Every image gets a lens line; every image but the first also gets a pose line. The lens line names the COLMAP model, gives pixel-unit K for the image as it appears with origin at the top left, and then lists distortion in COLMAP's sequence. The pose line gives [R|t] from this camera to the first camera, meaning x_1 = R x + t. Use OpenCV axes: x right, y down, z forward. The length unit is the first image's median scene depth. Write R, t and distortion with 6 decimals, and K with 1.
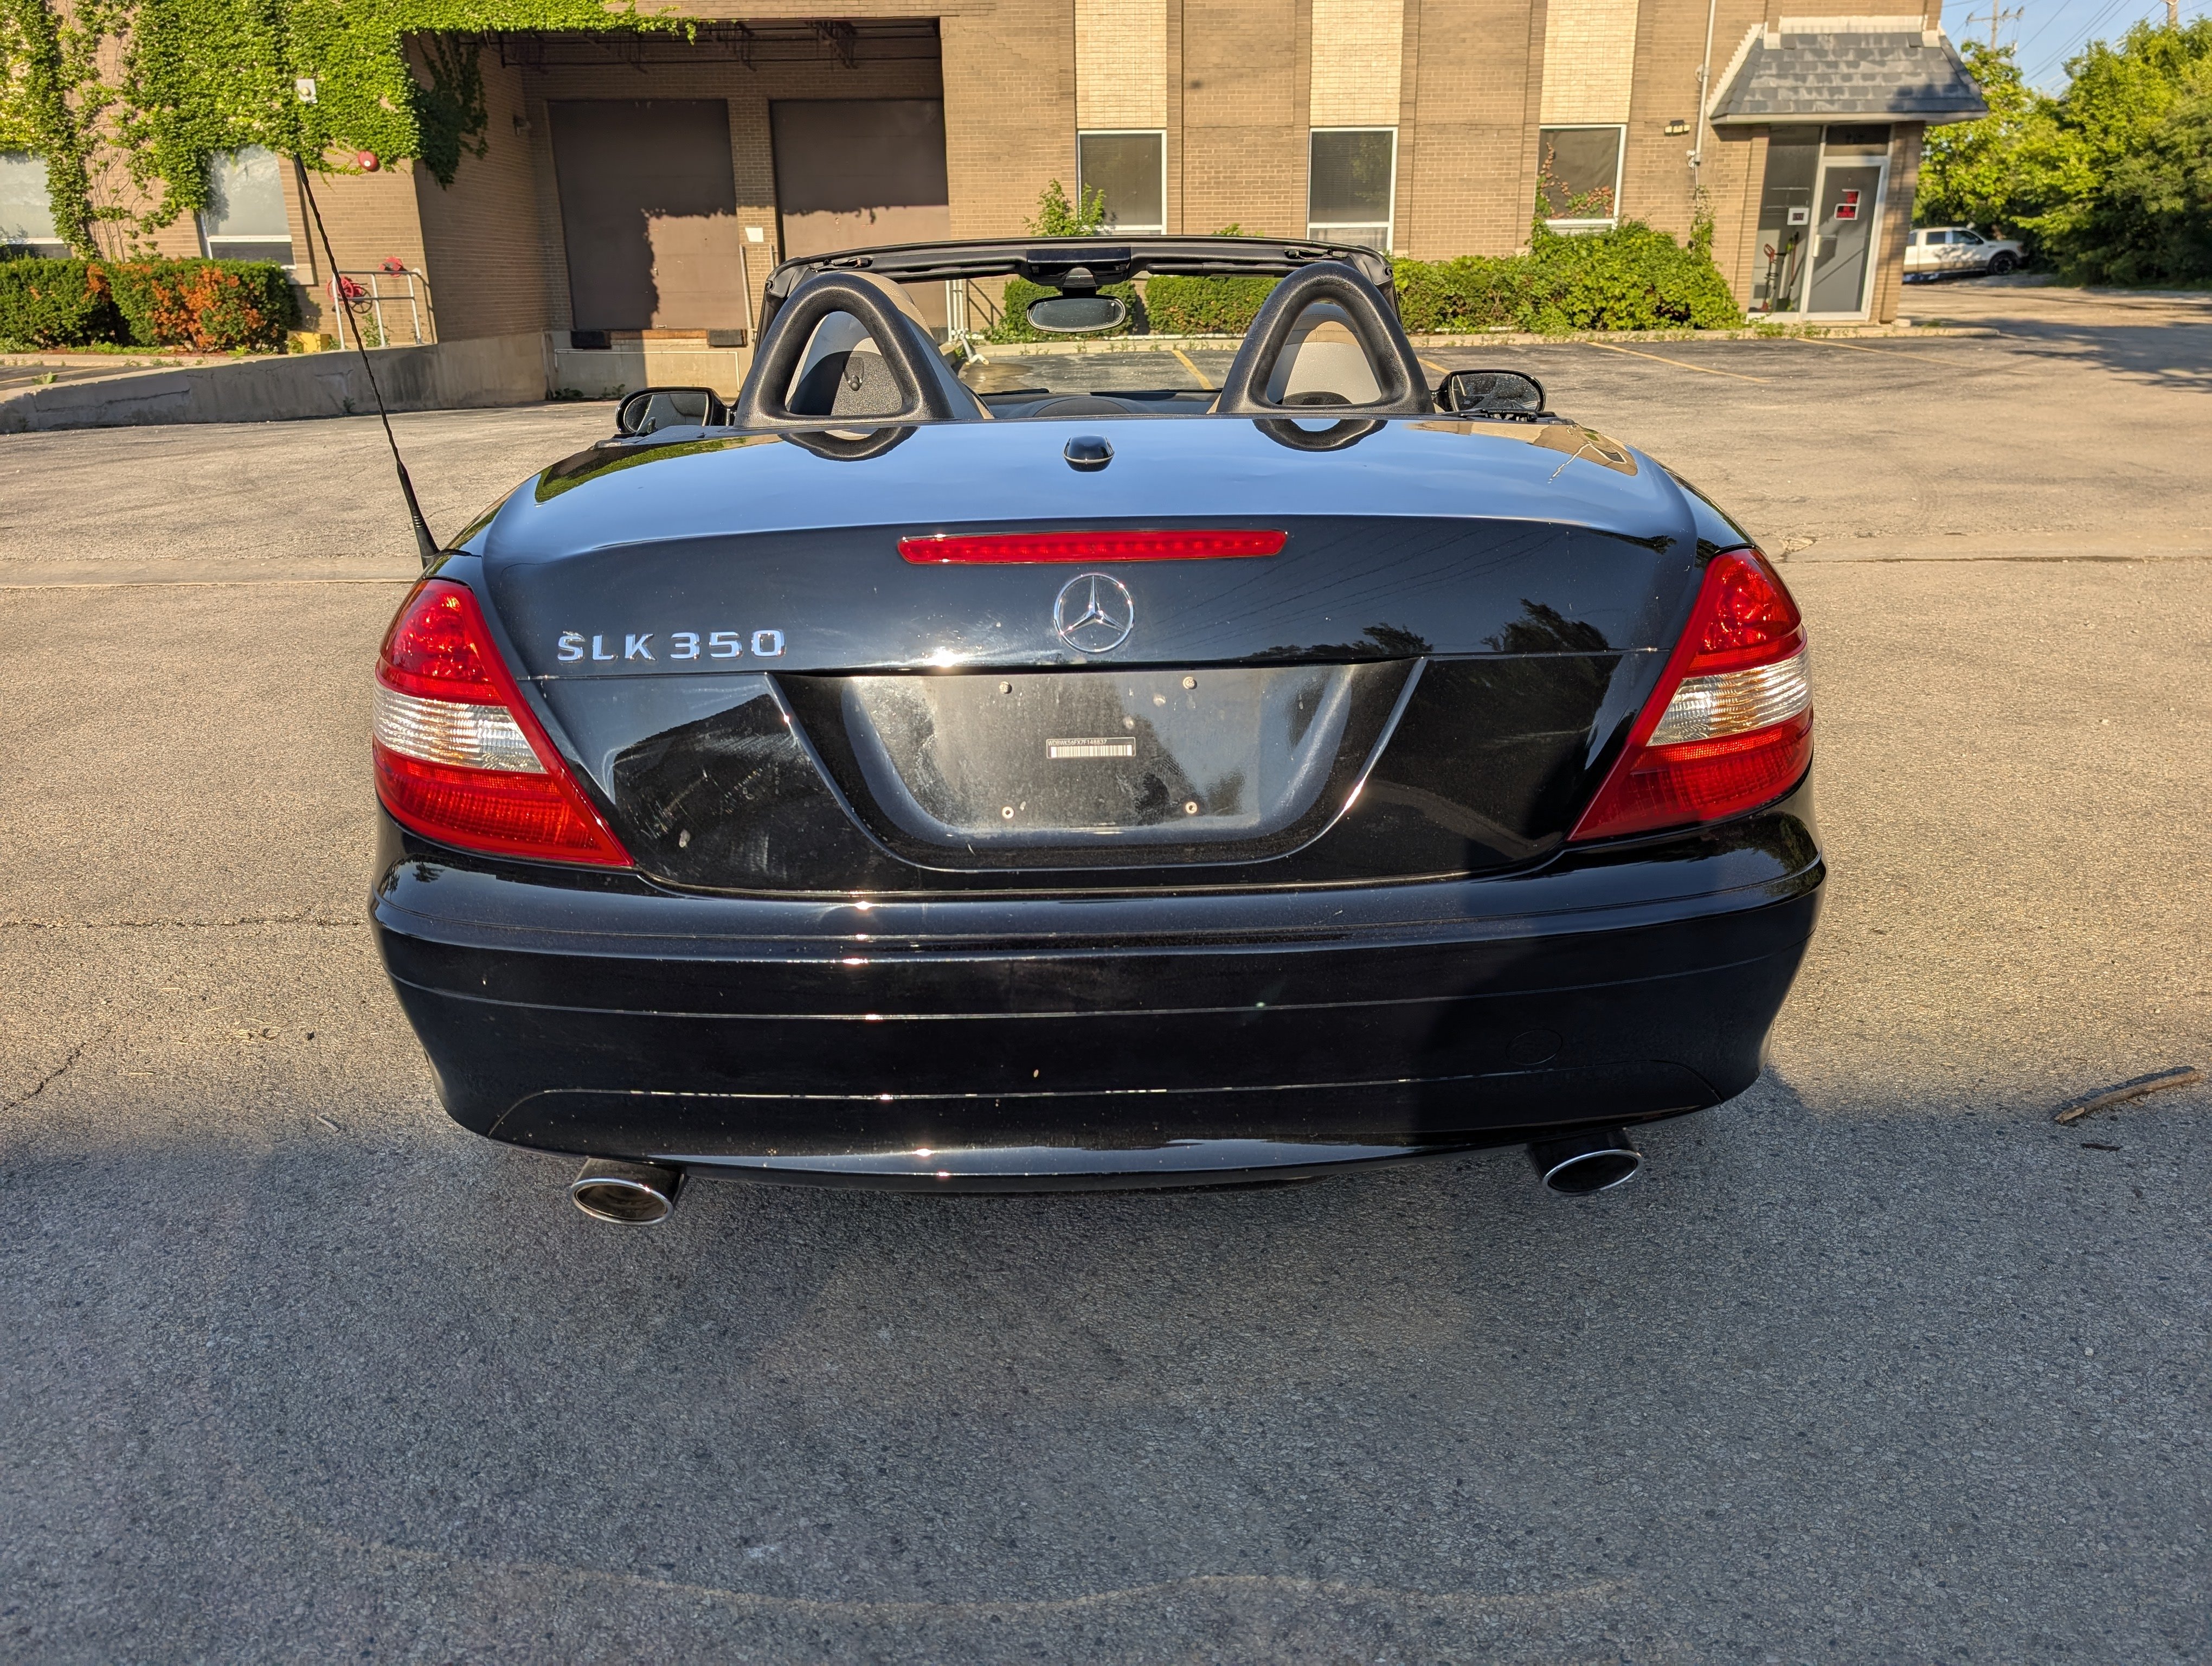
lens RADIAL K [[1569.2, 0, 1106.0], [0, 1569.2, 833.0], [0, 0, 1]] dist [0.000825, 0.002676]
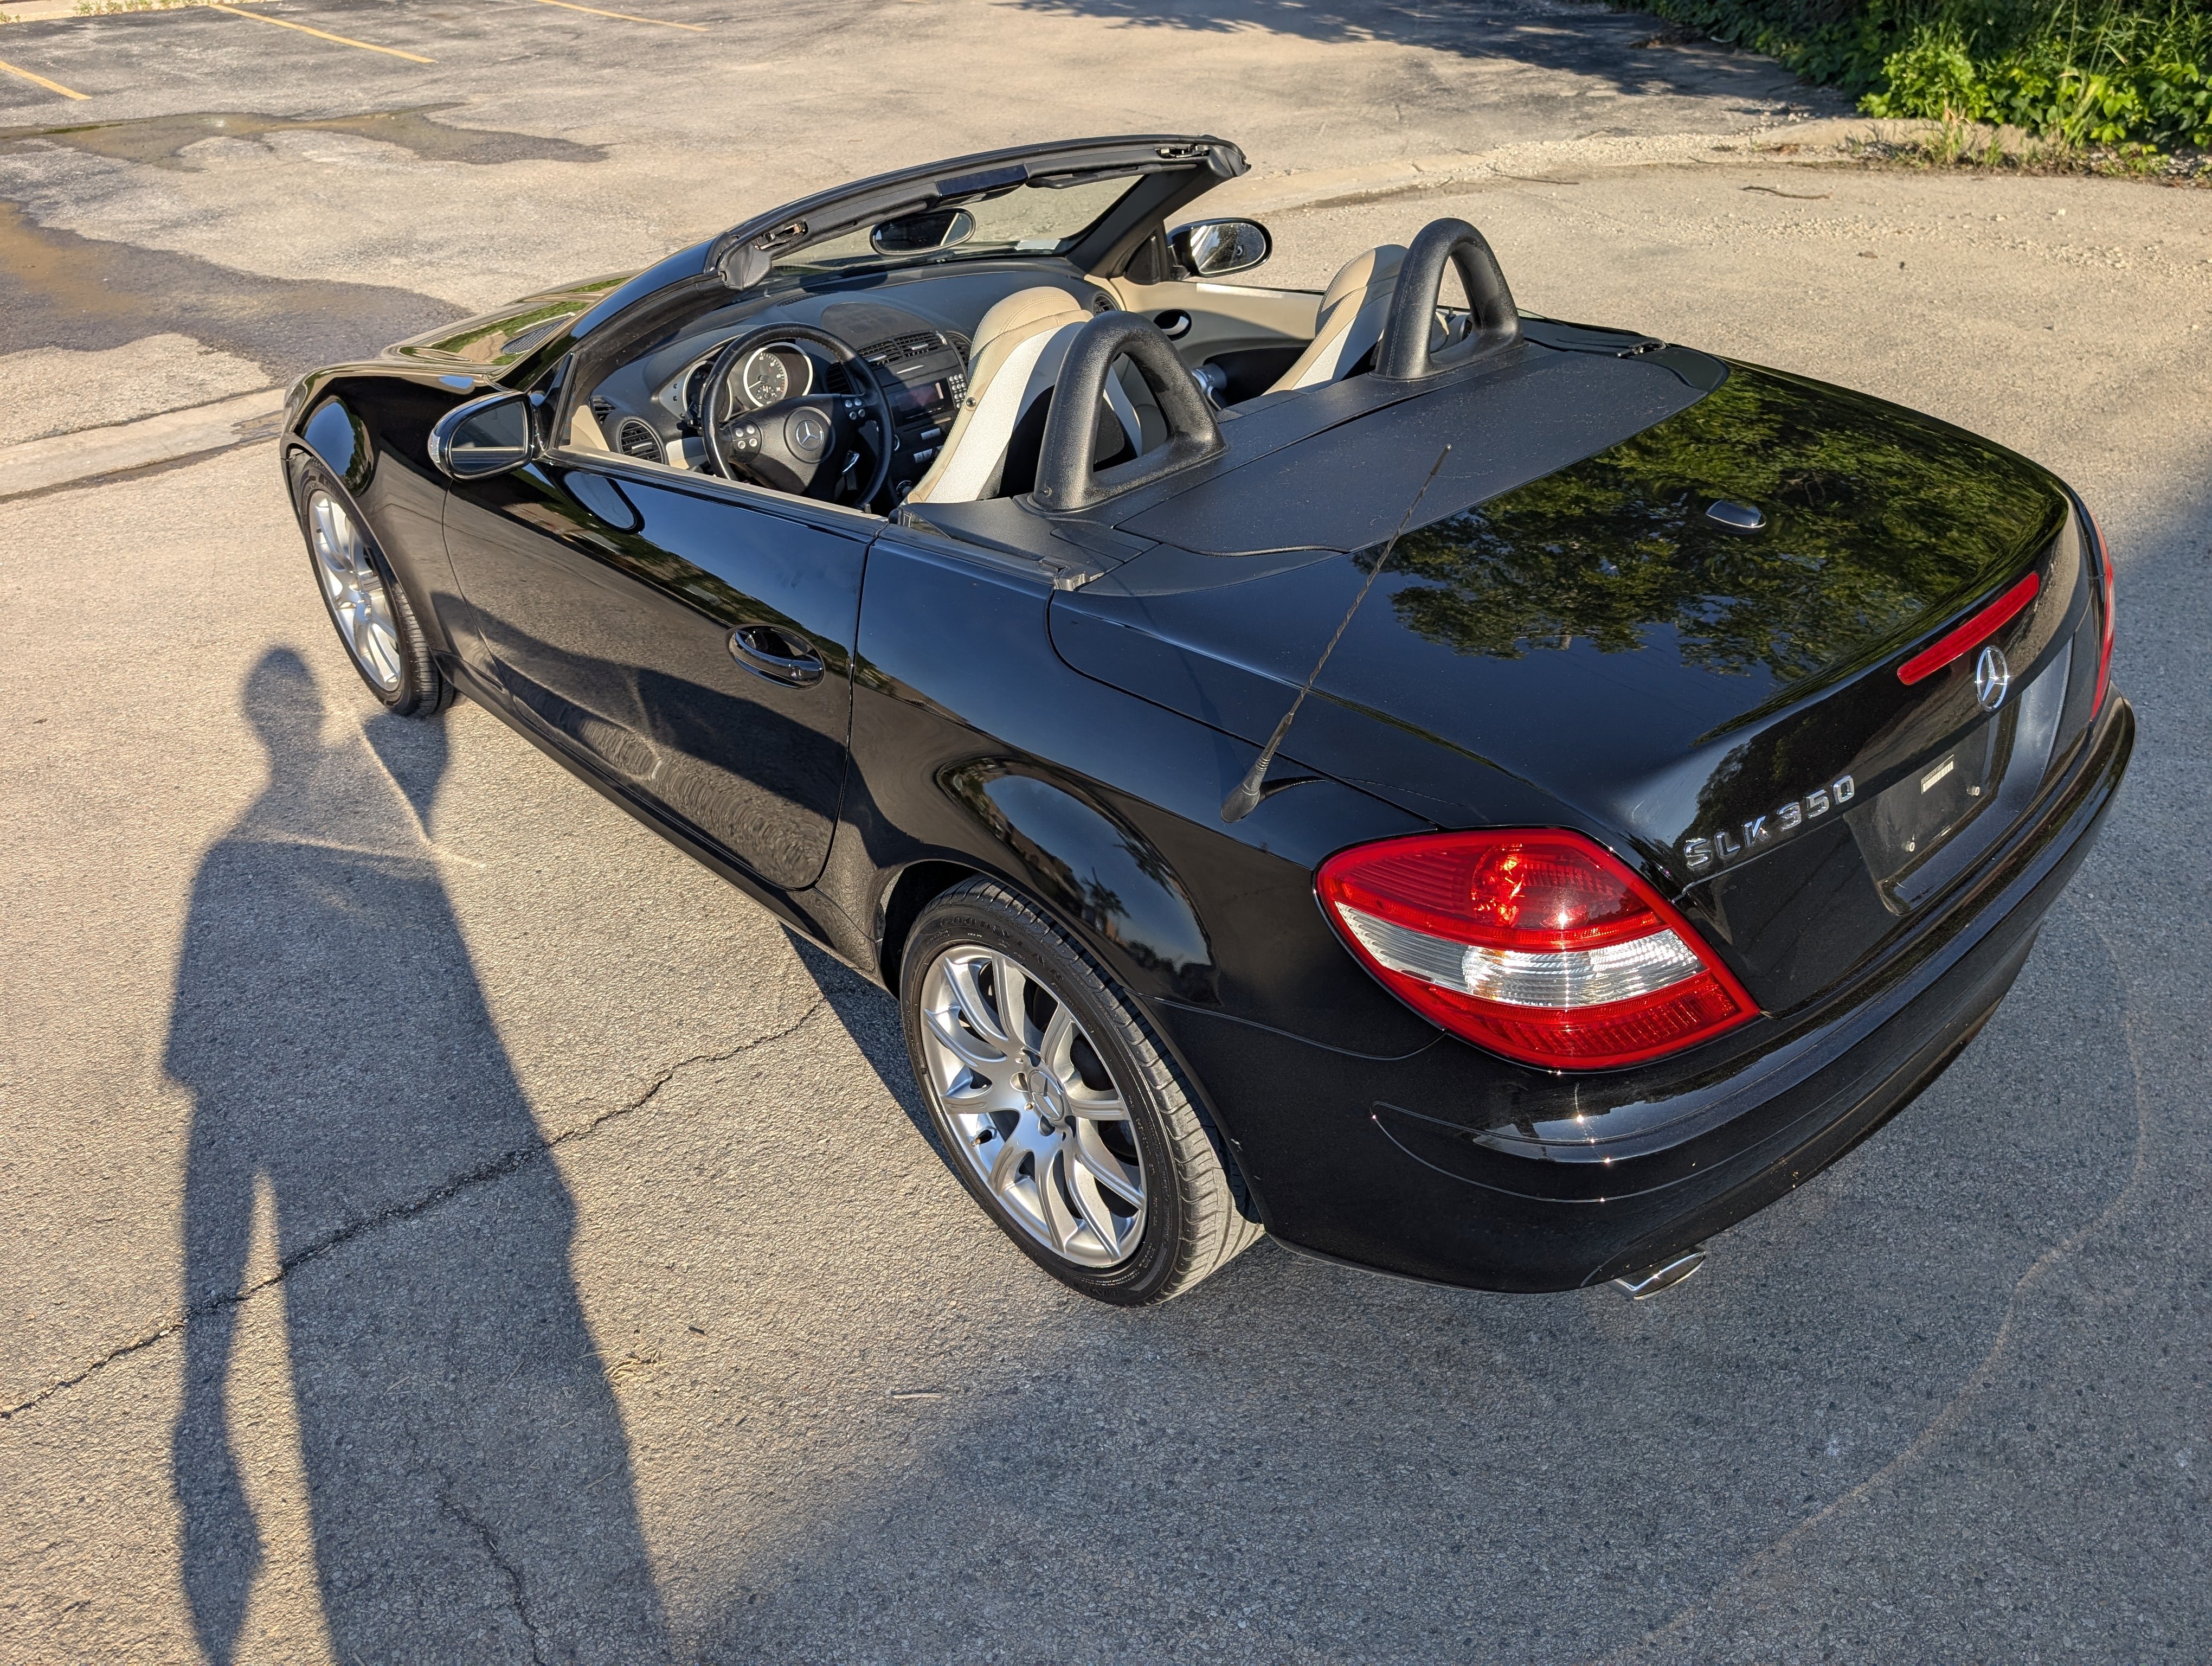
lens RADIAL K [[1546.1, 0, 1121.2], [0, 1546.1, 850.5], [0, 0, 1]] dist [0.006163, 0.002735]
pose [[0.756750, -0.367030, 0.540942, -0.593559], [0.228447, 0.923811, 0.307221, -0.261422], [-0.612488, -0.108913, 0.782941, 0.213643]]
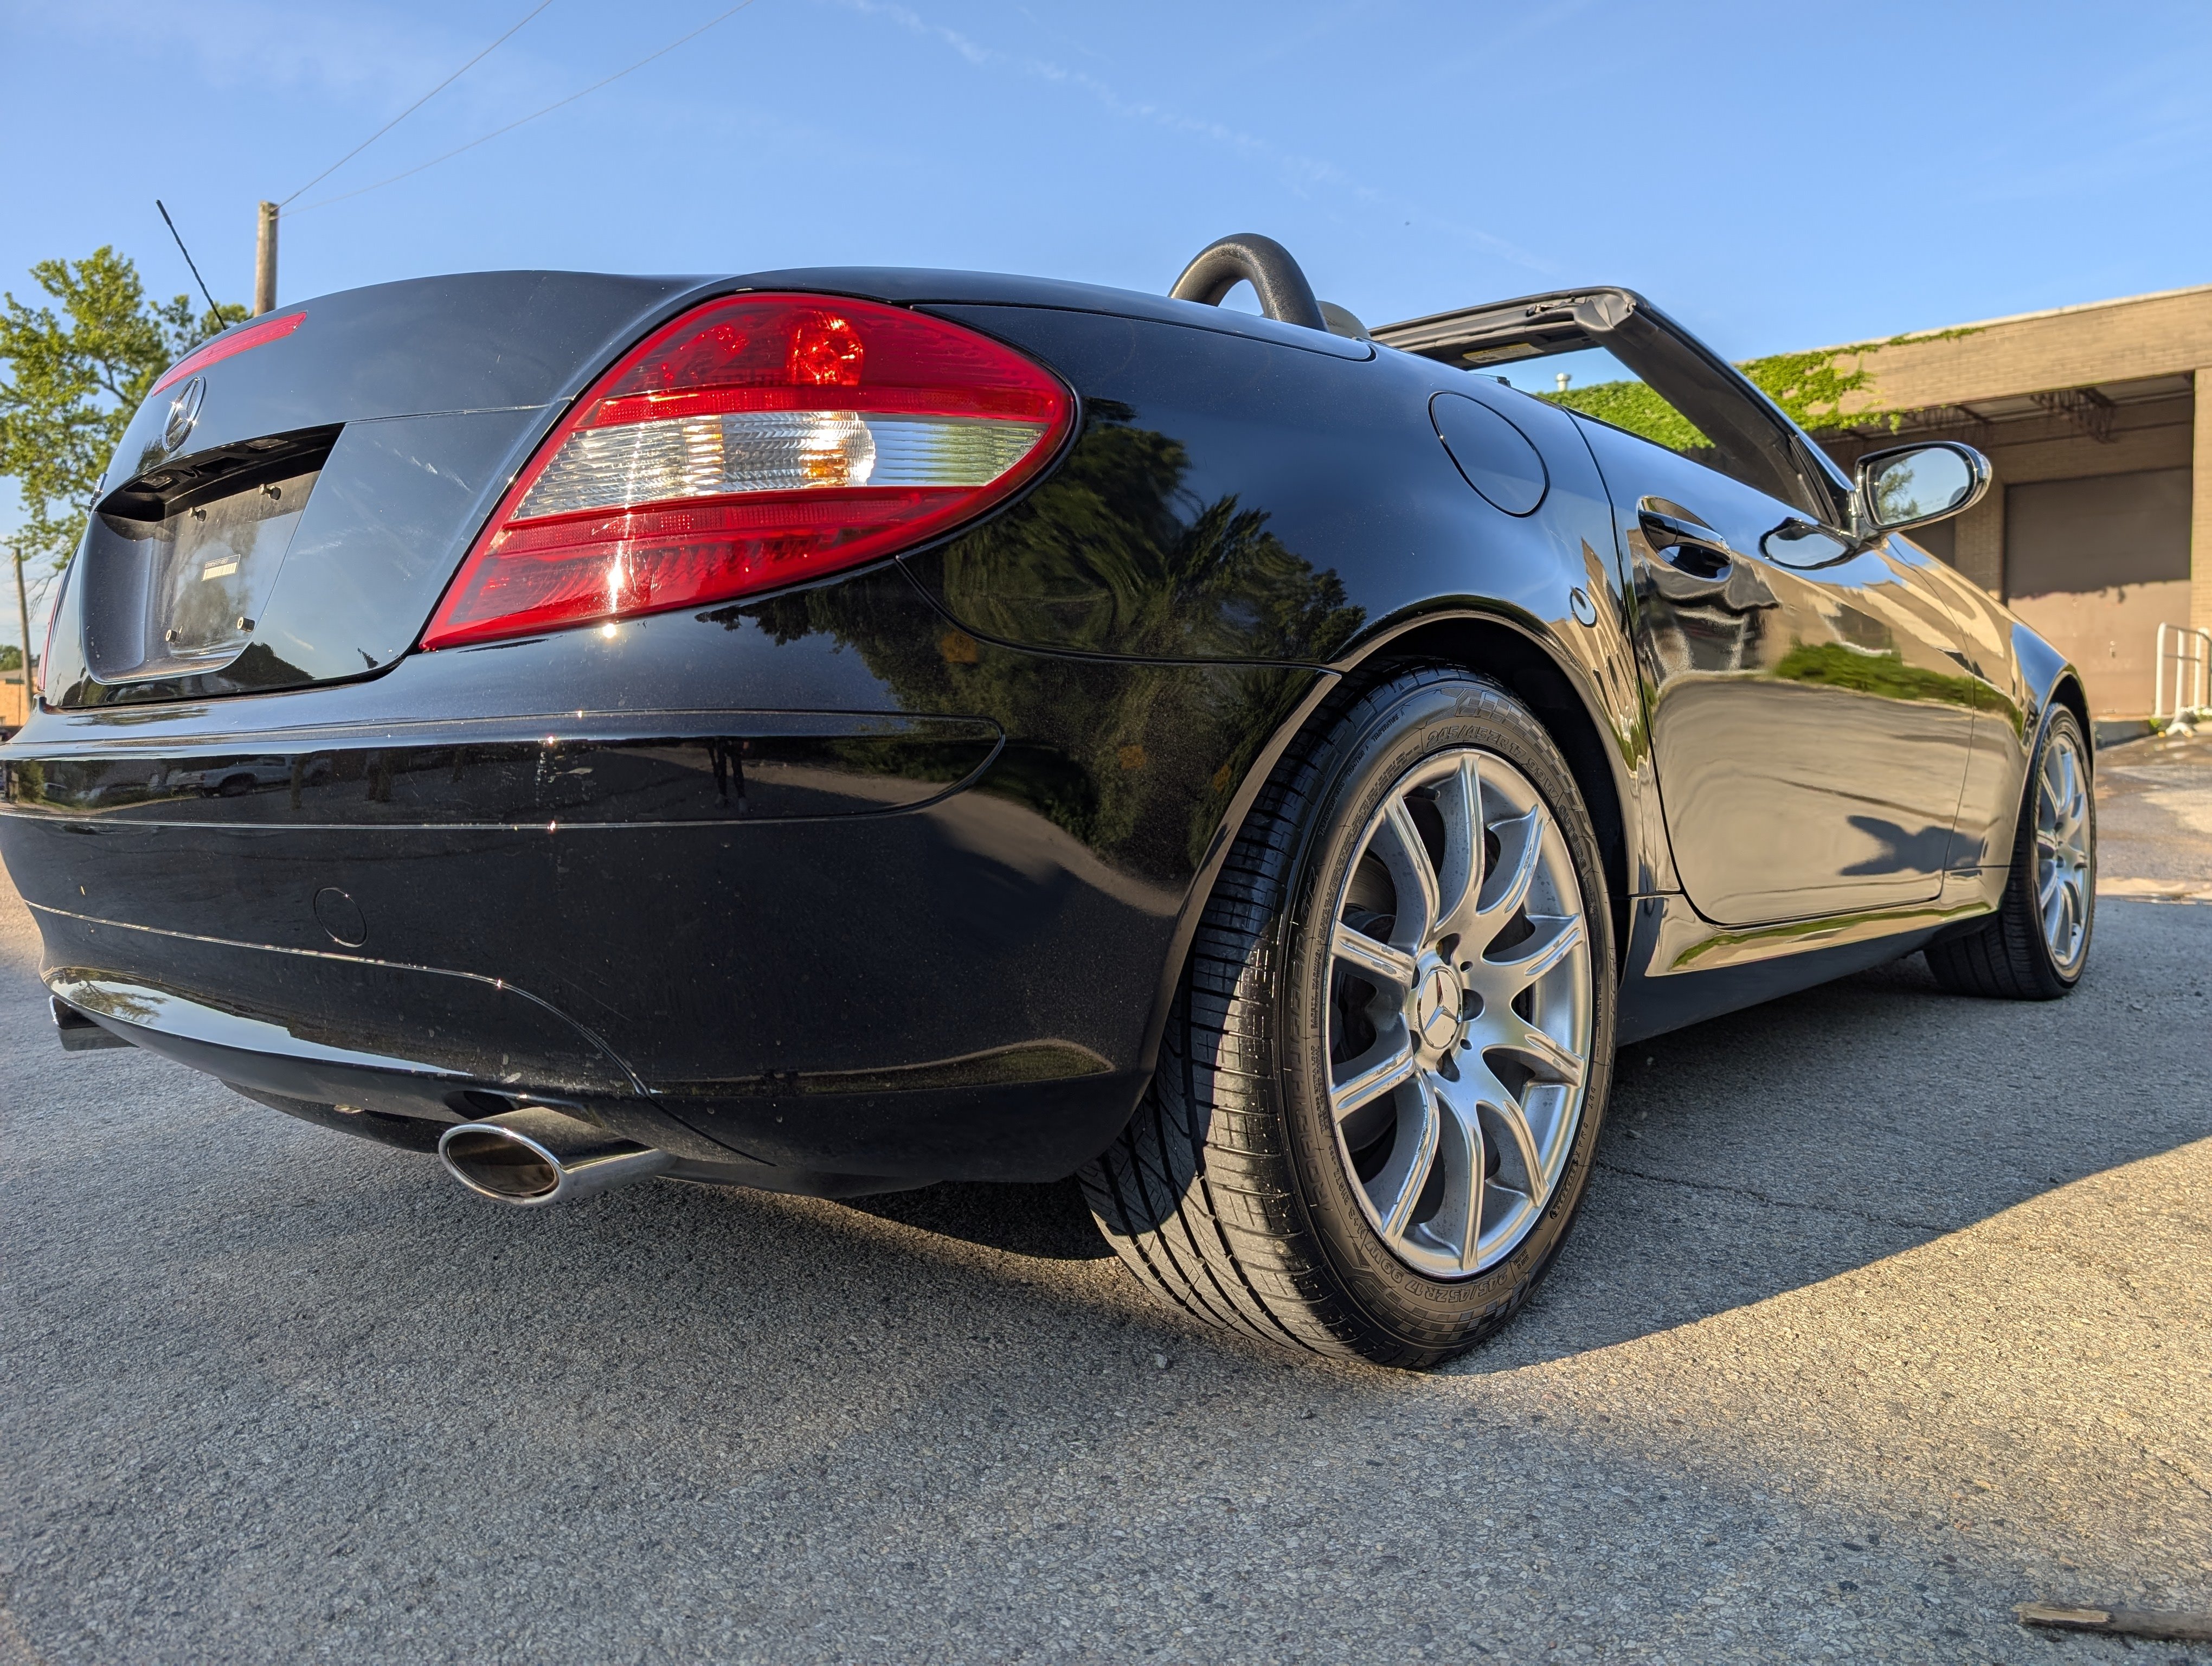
lens RADIAL K [[1576.7, 0, 1150.1], [0, 1576.7, 865.6], [0, 0, 1]] dist [0.010562, -0.007089]
pose [[0.740487, 0.053390, -0.669947, 0.531875], [-0.207982, 0.966110, -0.152889, 0.073962], [0.639079, 0.252549, 0.726496, 0.351219]]
